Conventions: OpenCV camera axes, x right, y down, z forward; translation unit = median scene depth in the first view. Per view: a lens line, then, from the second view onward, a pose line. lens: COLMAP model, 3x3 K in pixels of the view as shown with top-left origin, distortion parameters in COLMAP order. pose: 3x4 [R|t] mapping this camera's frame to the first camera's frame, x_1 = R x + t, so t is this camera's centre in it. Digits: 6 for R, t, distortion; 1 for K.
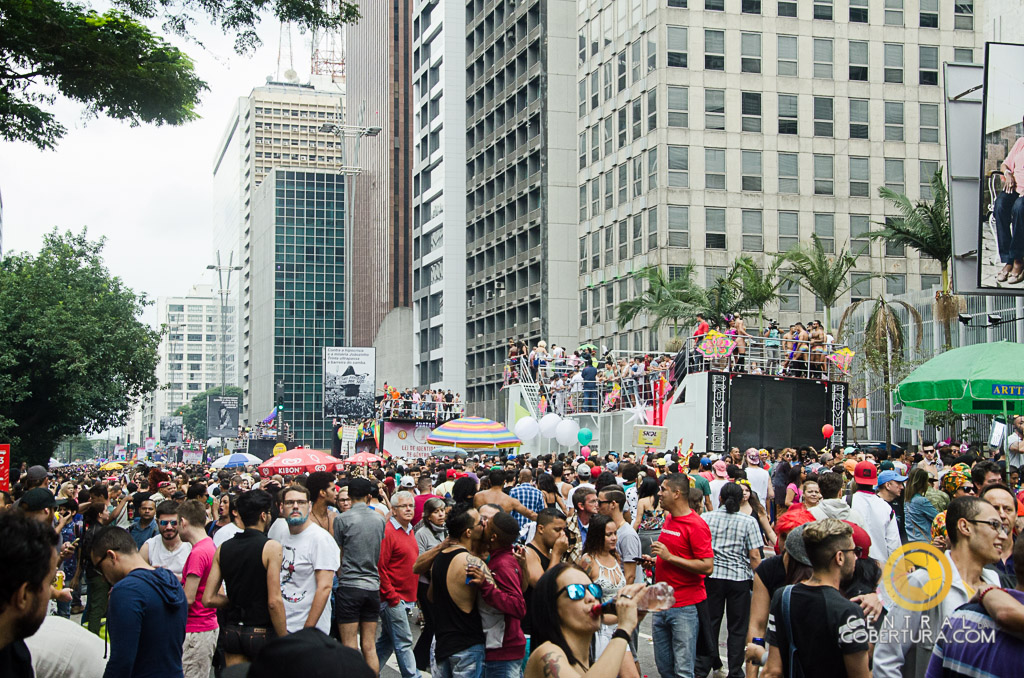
lens RADIAL K [[1516.7, 0, 512.5], [0, 1516.7, 340.6], [0, 0, 1]] dist [0.212822, 0.000000]
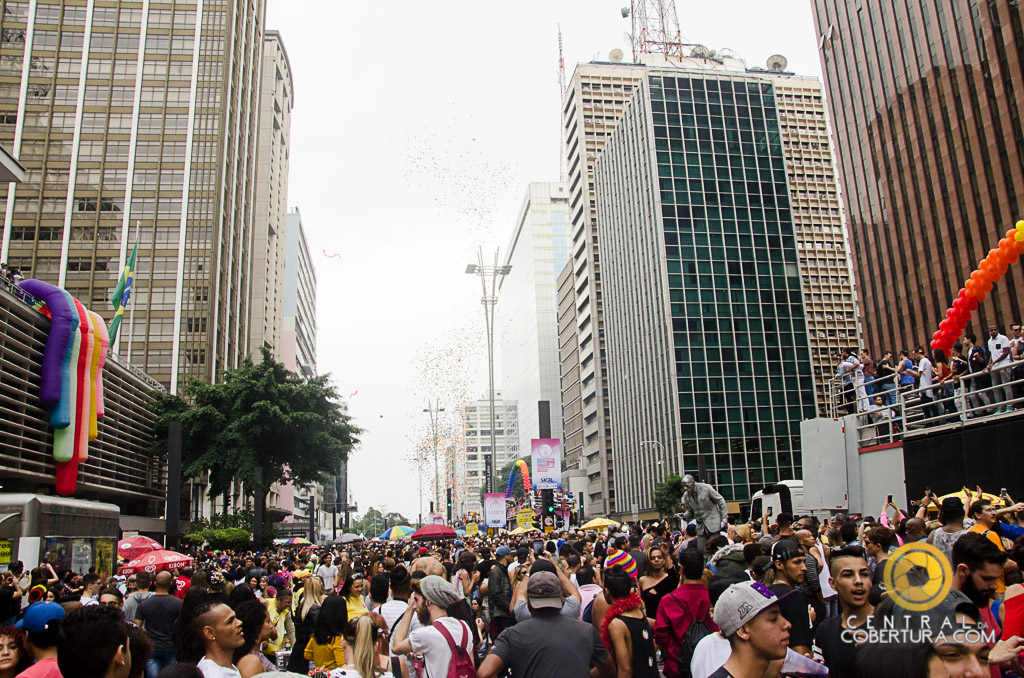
lens RADIAL K [[784.5, 0, 510.5], [0, 784.5, 337.7], [0, 0, 1]] dist [-0.004580, -0.000286]
pose [[0.988323, -0.074200, -0.133090, -0.176700], [0.050803, 0.983911, -0.171284, 0.055473], [0.143658, 0.162522, 0.976191, 0.676780]]
